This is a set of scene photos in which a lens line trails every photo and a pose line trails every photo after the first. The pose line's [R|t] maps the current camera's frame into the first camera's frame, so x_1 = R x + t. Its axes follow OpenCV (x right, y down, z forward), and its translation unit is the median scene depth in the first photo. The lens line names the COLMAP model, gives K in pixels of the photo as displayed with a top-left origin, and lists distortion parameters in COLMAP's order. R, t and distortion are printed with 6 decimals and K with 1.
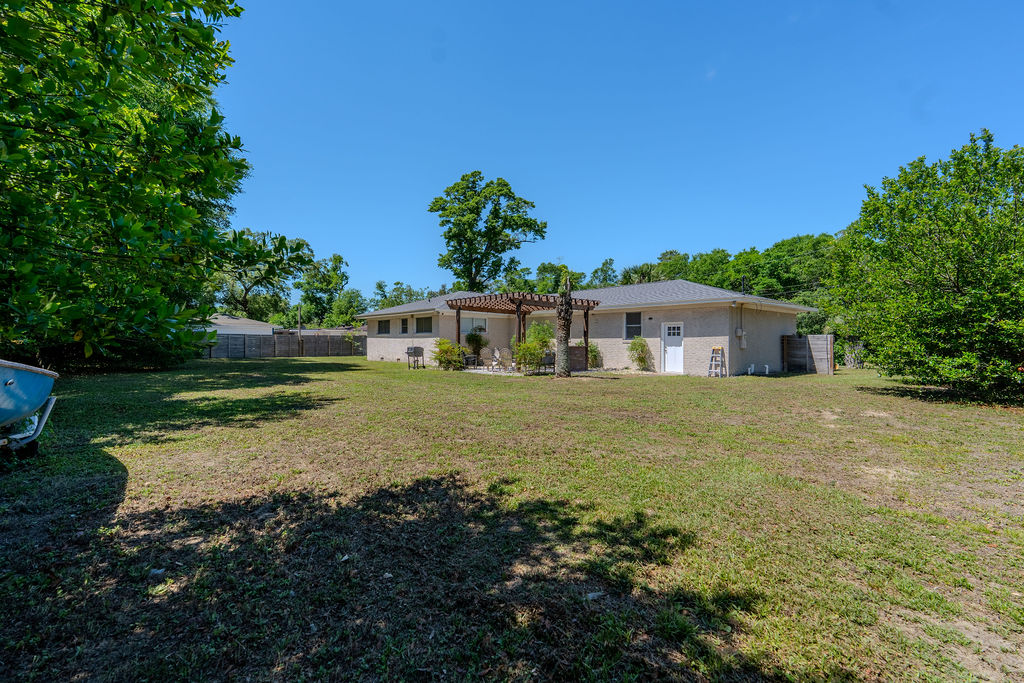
lens RADIAL K [[433.7, 0, 507.1], [0, 433.7, 342.0], [0, 0, 1]] dist [0.062572, 0.000040]
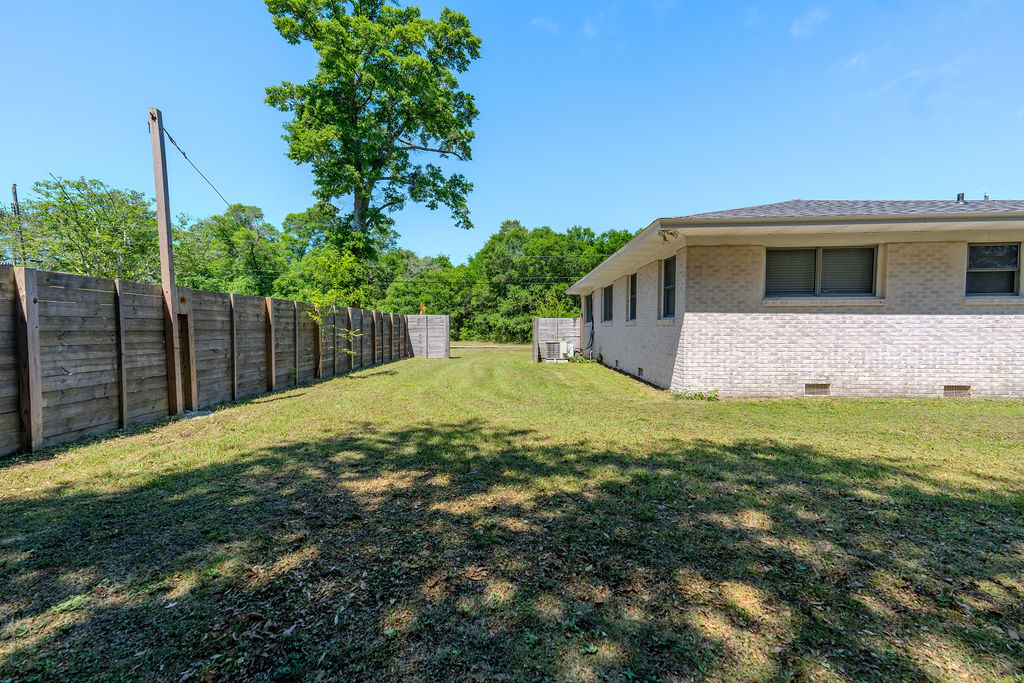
lens RADIAL K [[433.7, 0, 507.1], [0, 433.7, 342.0], [0, 0, 1]] dist [0.062572, 0.000040]
pose [[0.659708, -0.029379, 0.750948, -0.616491], [0.001584, 0.999288, 0.037703, -0.000882], [-0.751520, -0.023684, 0.659285, 0.941143]]
